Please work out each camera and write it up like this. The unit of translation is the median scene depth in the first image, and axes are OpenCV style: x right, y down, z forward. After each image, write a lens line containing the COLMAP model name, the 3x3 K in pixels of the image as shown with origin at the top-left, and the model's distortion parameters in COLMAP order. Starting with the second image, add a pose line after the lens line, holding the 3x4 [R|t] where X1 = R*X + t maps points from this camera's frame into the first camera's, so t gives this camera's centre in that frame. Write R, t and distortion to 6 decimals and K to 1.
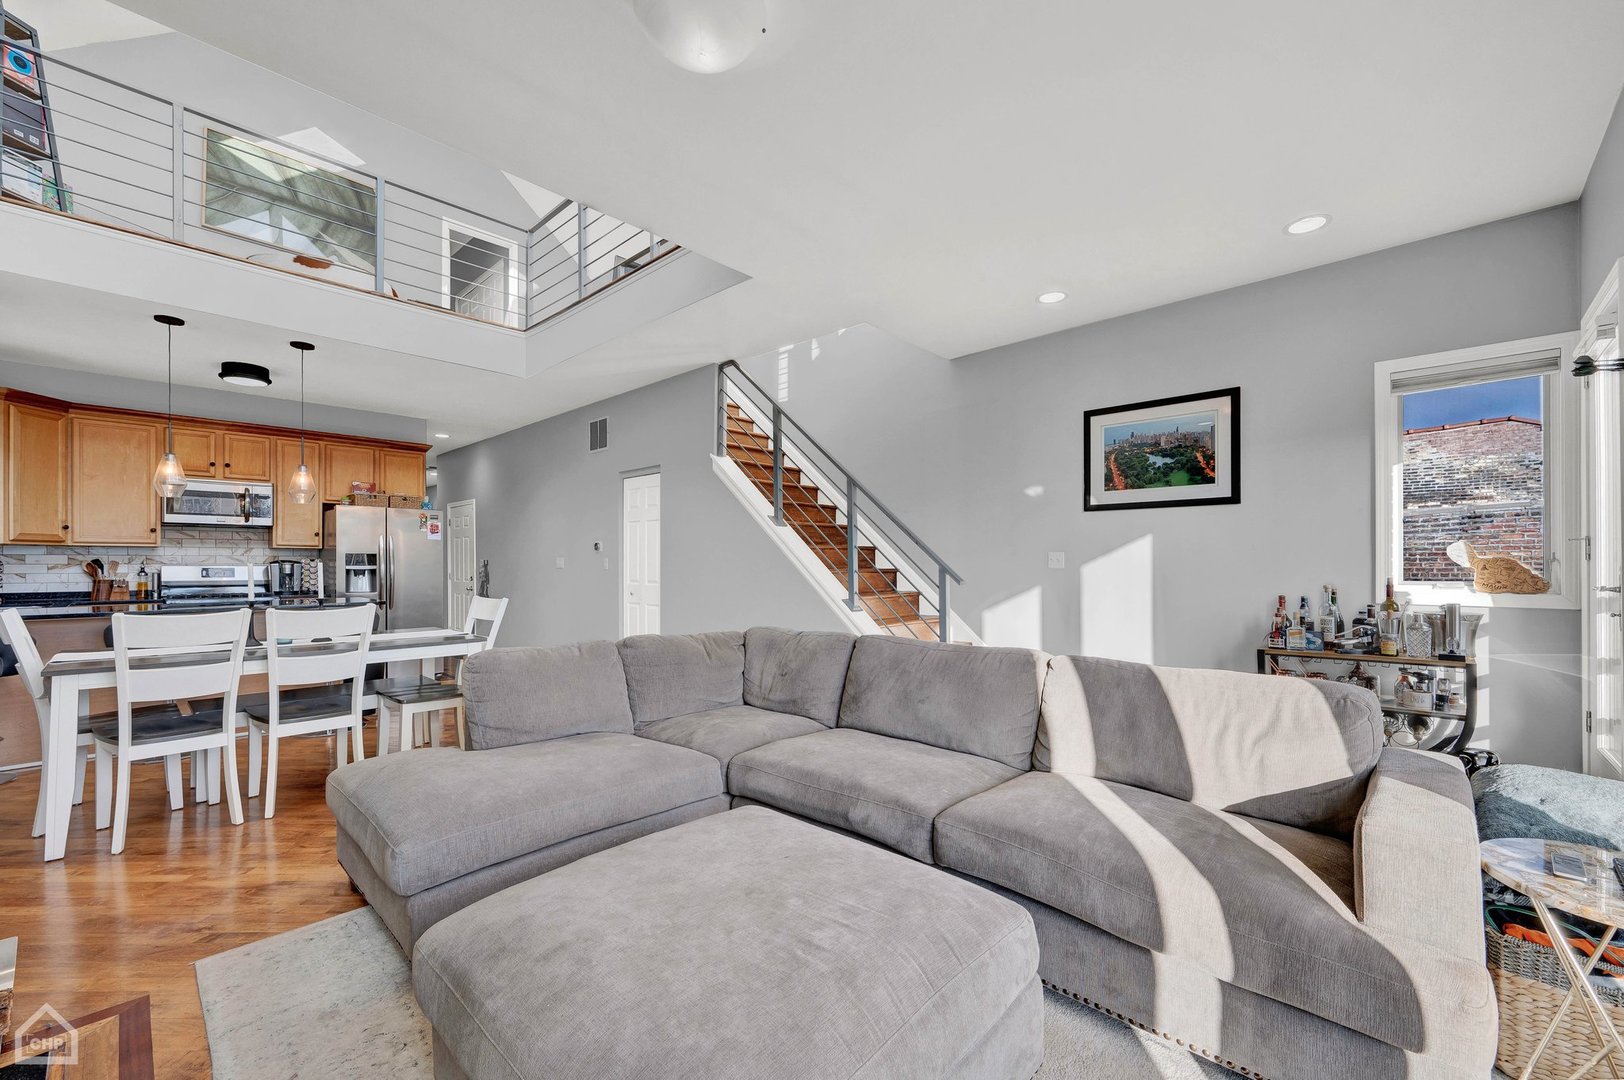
lens RADIAL K [[648.1, 0, 815.3], [0, 648.1, 560.4], [0, 0, 1]] dist [-0.000939, 0.000273]
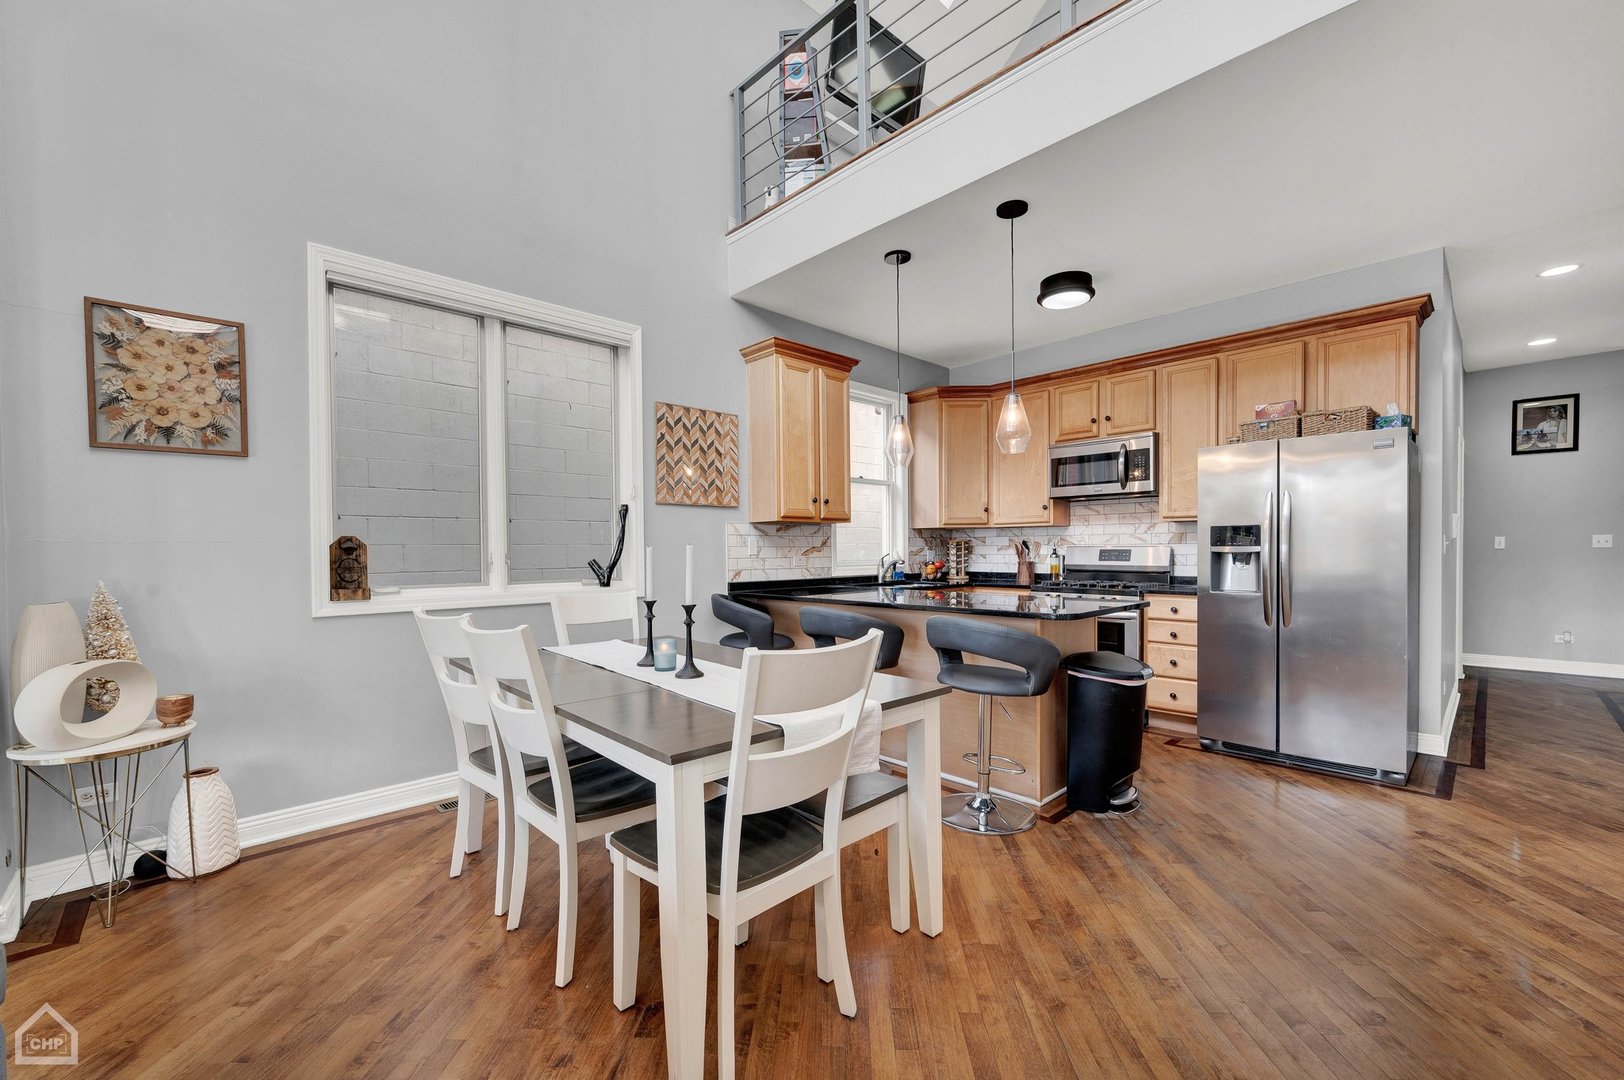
lens RADIAL K [[648.1, 0, 815.3], [0, 648.1, 560.4], [0, 0, 1]] dist [-0.000939, 0.000273]
pose [[-0.058932, 0.021188, -0.998037, -0.109501], [0.012871, 0.999708, 0.020464, 0.004410], [0.998179, -0.011640, -0.059187, 0.744313]]
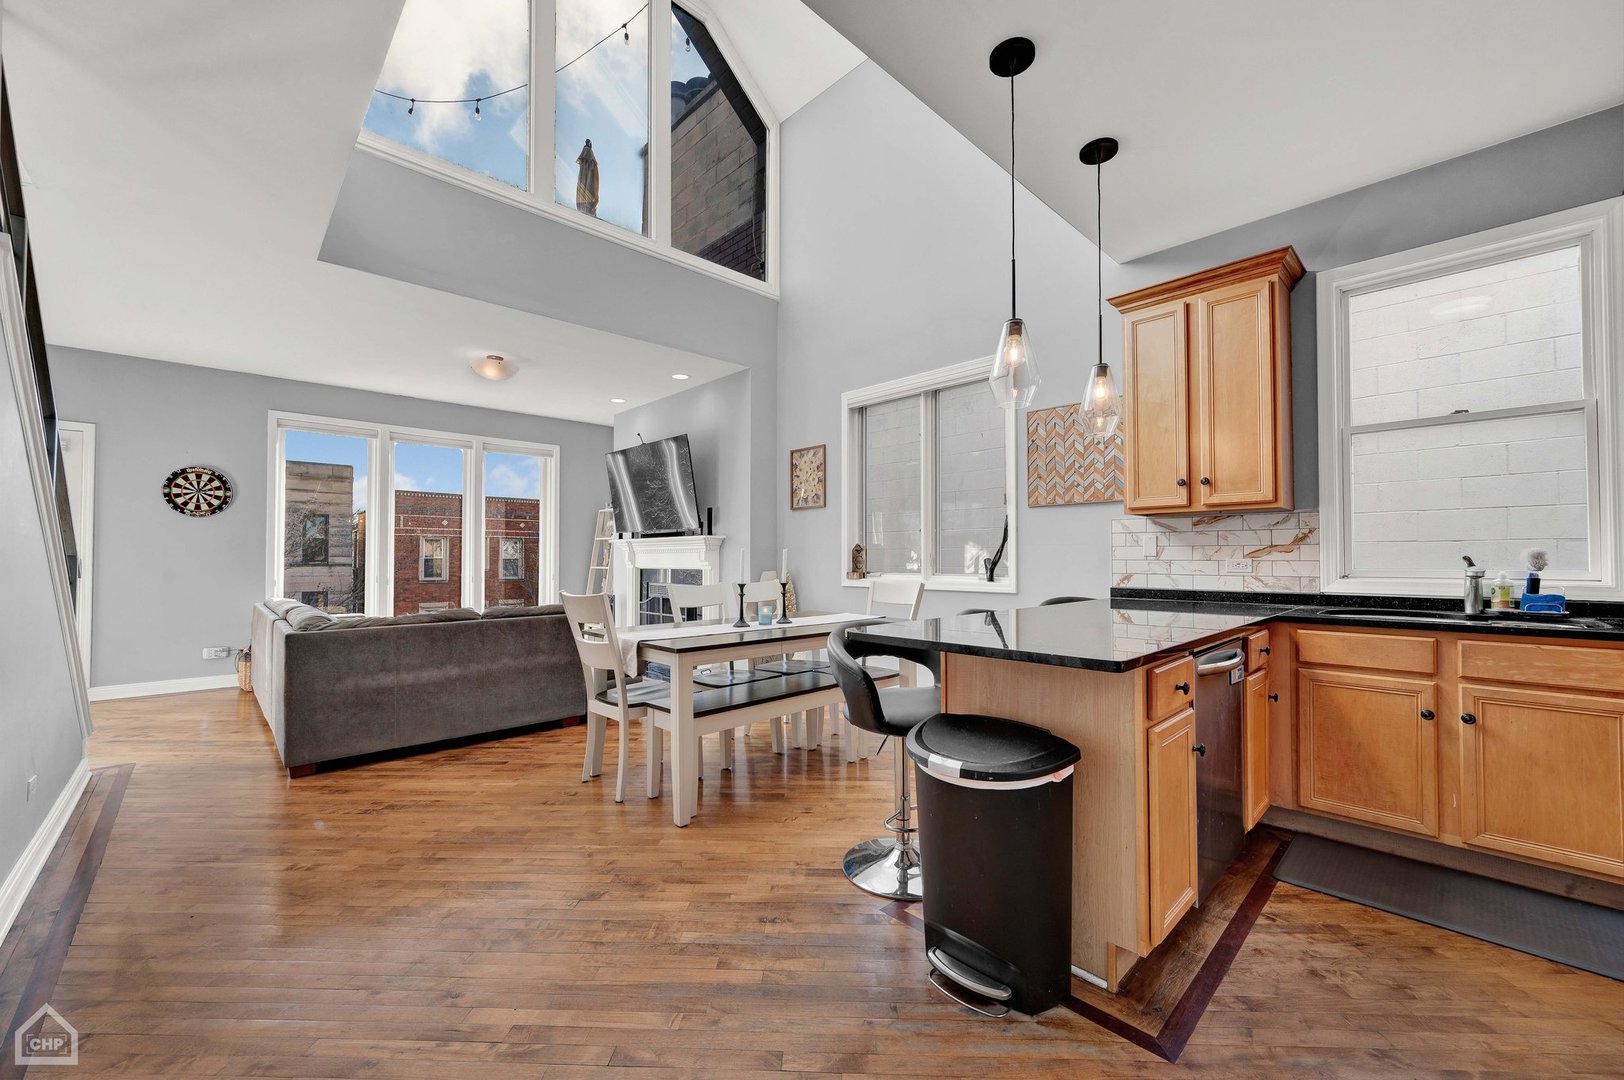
lens RADIAL K [[638.3, 0, 814.6], [0, 638.3, 546.8], [0, 0, 1]] dist [-0.000708, -0.000132]
pose [[-0.998175, 0.008306, 0.059819, -0.603098], [0.007065, 0.999756, -0.020932, 0.014731], [-0.059978, -0.020471, -0.997990, 1.285903]]
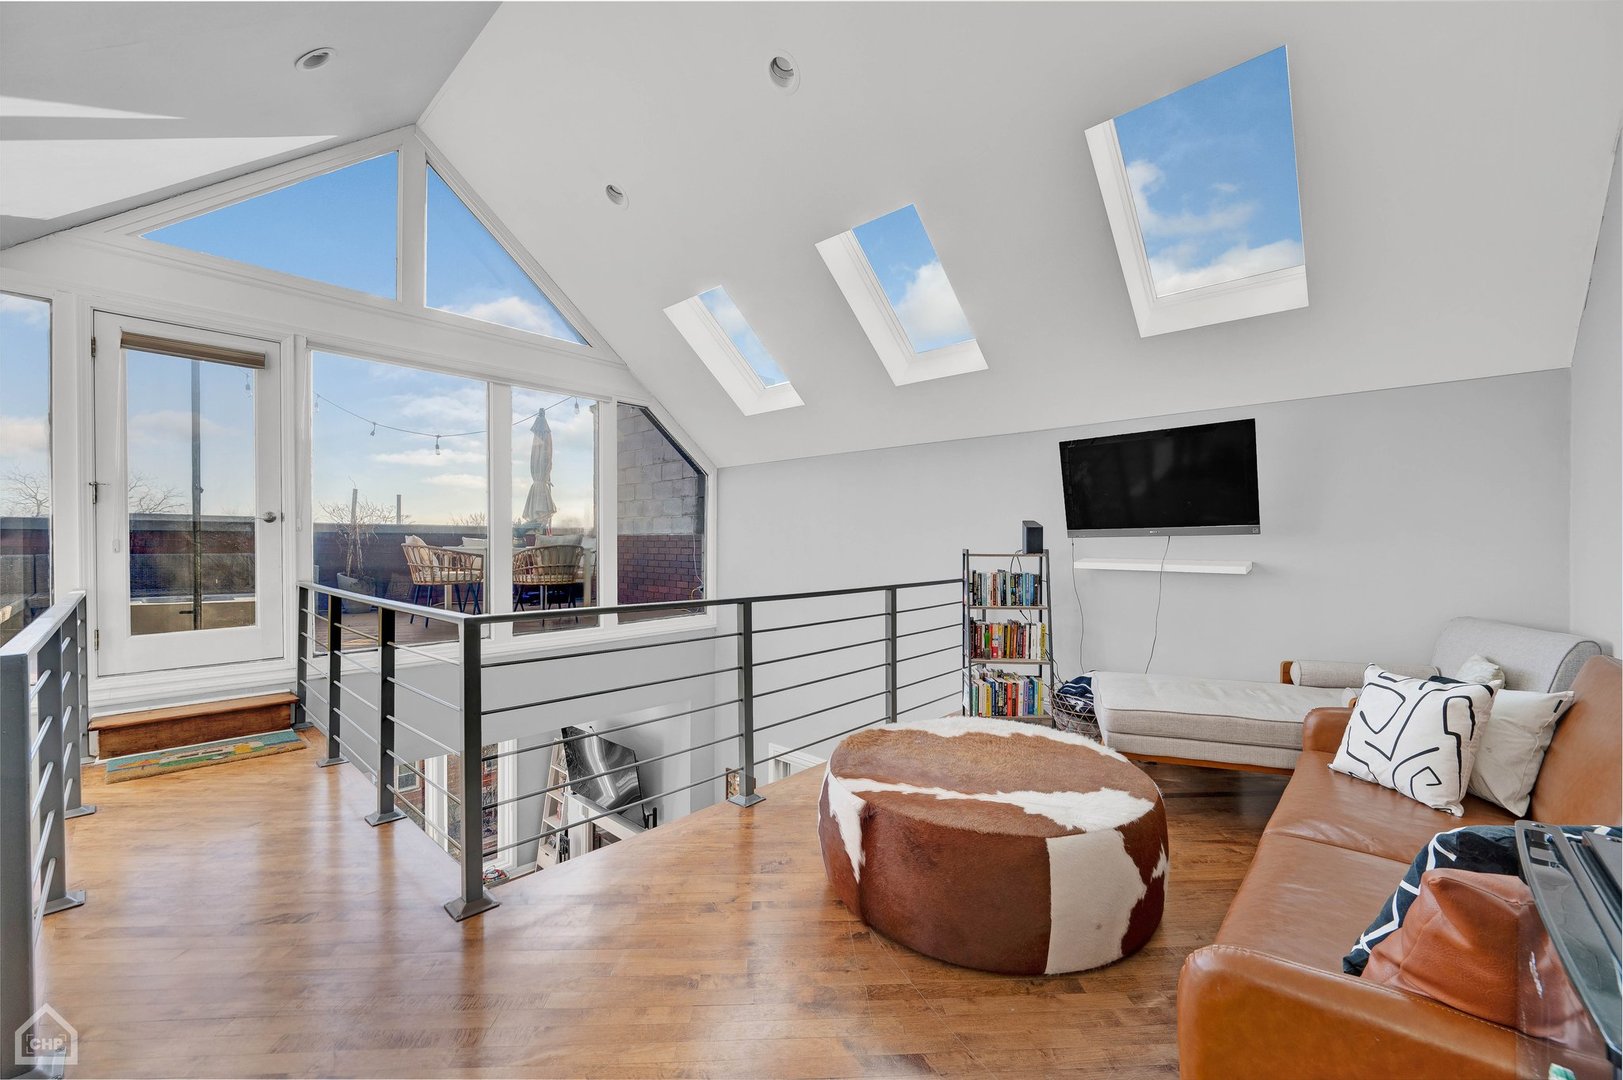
lens RADIAL K [[637.9, 0, 814.1], [0, 637.9, 546.8], [0, 0, 1]] dist [-0.000708, -0.000132]
pose [[-0.999996, 0.002636, -0.000469, -0.666671], [0.002633, 0.999977, 0.006226, -0.582176], [0.000485, 0.006225, -0.999981, 1.433231]]
